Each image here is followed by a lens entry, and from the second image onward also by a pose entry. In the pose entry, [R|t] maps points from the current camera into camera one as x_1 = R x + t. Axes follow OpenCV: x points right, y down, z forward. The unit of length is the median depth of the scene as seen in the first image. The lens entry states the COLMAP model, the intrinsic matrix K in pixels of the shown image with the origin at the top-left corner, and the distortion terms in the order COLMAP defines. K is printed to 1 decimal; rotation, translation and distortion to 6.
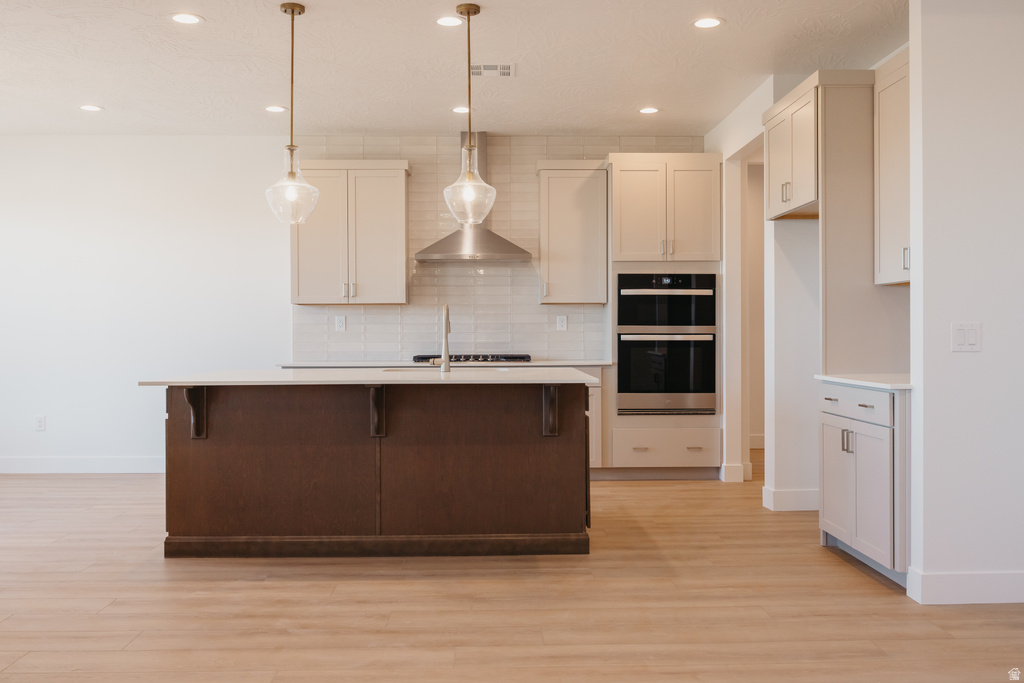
lens RADIAL K [[979.1, 0, 502.6], [0, 979.1, 330.8], [0, 0, 1]] dist [-0.005867, 0.000000]
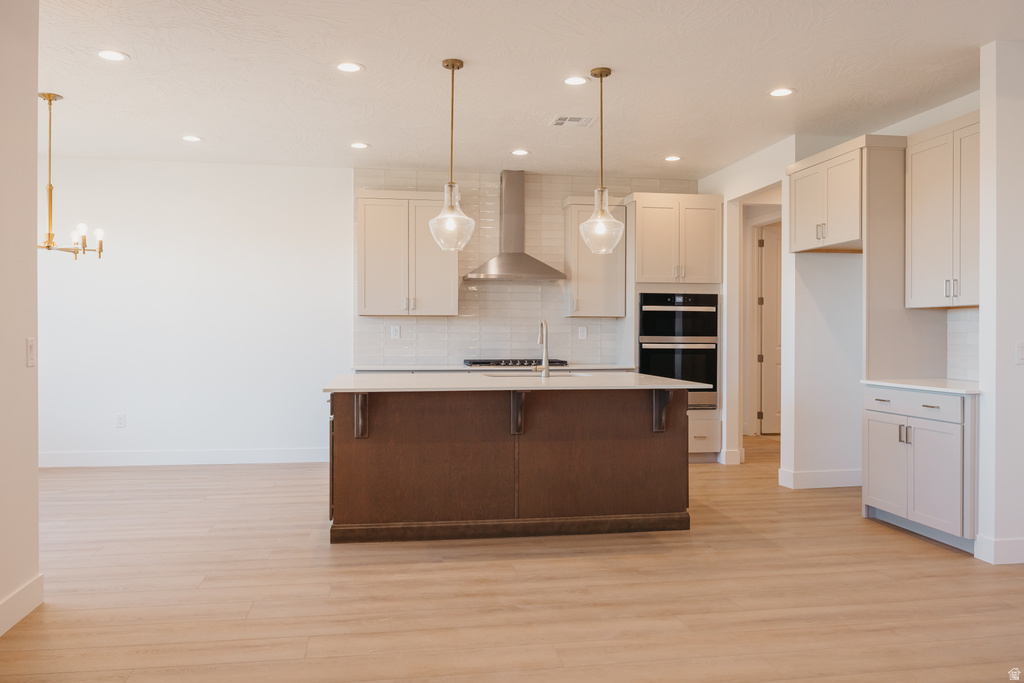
lens RADIAL K [[820.3, 0, 504.5], [0, 820.3, 335.4], [0, 0, 1]] dist [-0.007858, 0.006519]
pose [[0.989784, 0.005076, 0.142481, -0.277520], [-0.005762, 0.999974, 0.004399, -0.013654], [-0.142455, -0.005175, 0.989788, 0.034258]]
